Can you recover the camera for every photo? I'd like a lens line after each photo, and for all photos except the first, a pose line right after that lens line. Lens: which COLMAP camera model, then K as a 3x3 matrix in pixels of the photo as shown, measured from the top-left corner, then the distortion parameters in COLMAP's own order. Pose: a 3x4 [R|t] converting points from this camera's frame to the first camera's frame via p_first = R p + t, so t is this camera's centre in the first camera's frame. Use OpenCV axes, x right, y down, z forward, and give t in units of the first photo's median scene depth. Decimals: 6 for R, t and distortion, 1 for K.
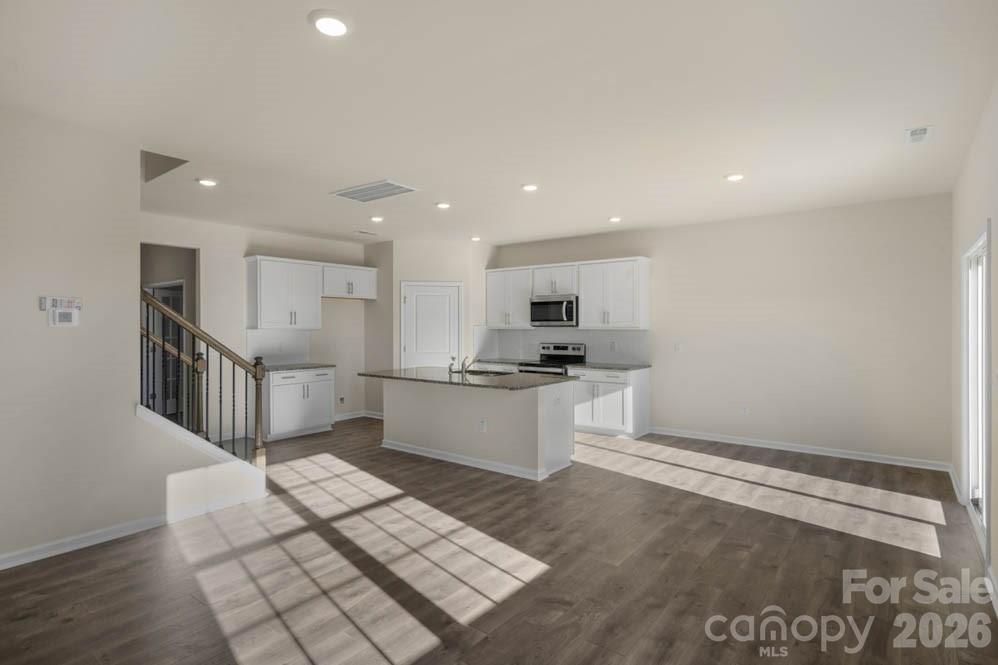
lens RADIAL K [[511.9, 0, 503.5], [0, 511.9, 326.8], [0, 0, 1]] dist [0.002193, 0.000108]
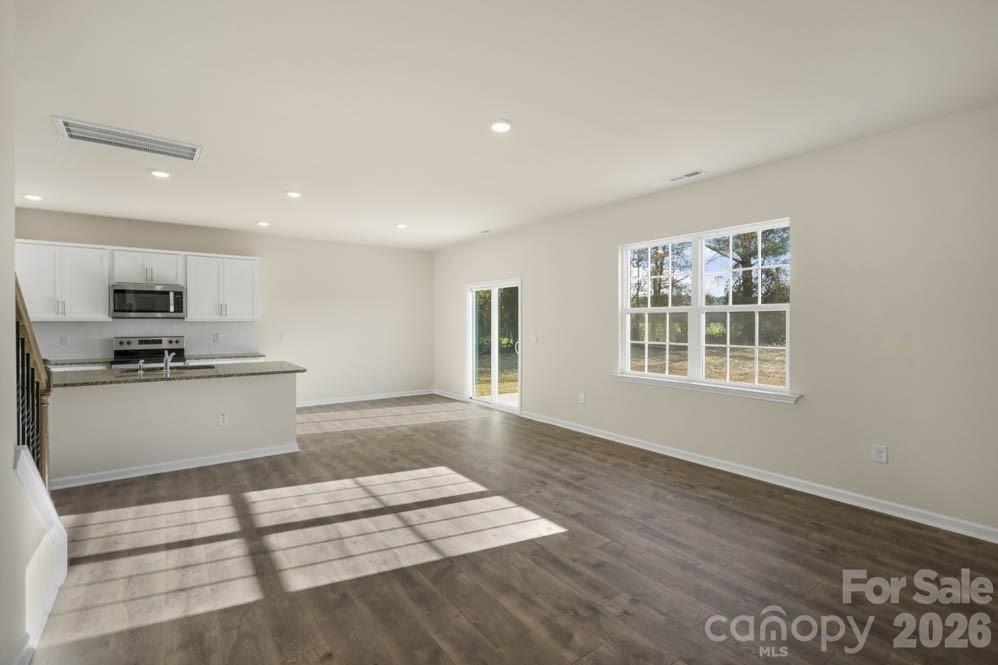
lens RADIAL K [[458.2, 0, 499.0], [0, 458.2, 332.5], [0, 0, 1]] dist [0.003285, 0.000452]
pose [[0.281042, -0.022628, 0.959429, -0.911563], [0.000811, 0.999727, 0.023341, 0.011126], [-0.959695, -0.005782, 0.280983, 0.318200]]
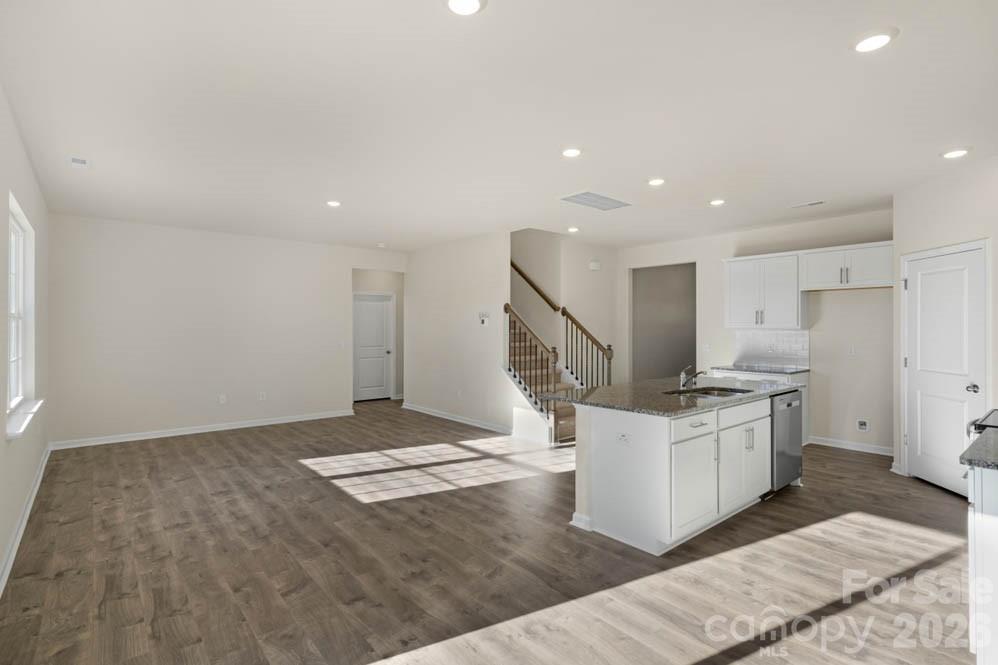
lens RADIAL K [[486.1, 0, 500.9], [0, 486.1, 327.2], [0, 0, 1]] dist [-0.005004, -0.000571]
pose [[-0.215615, 0.000967, -0.976478, 0.932813], [-0.001252, 0.999998, 0.001267, 0.000901], [0.976478, 0.001496, -0.215614, 1.209202]]
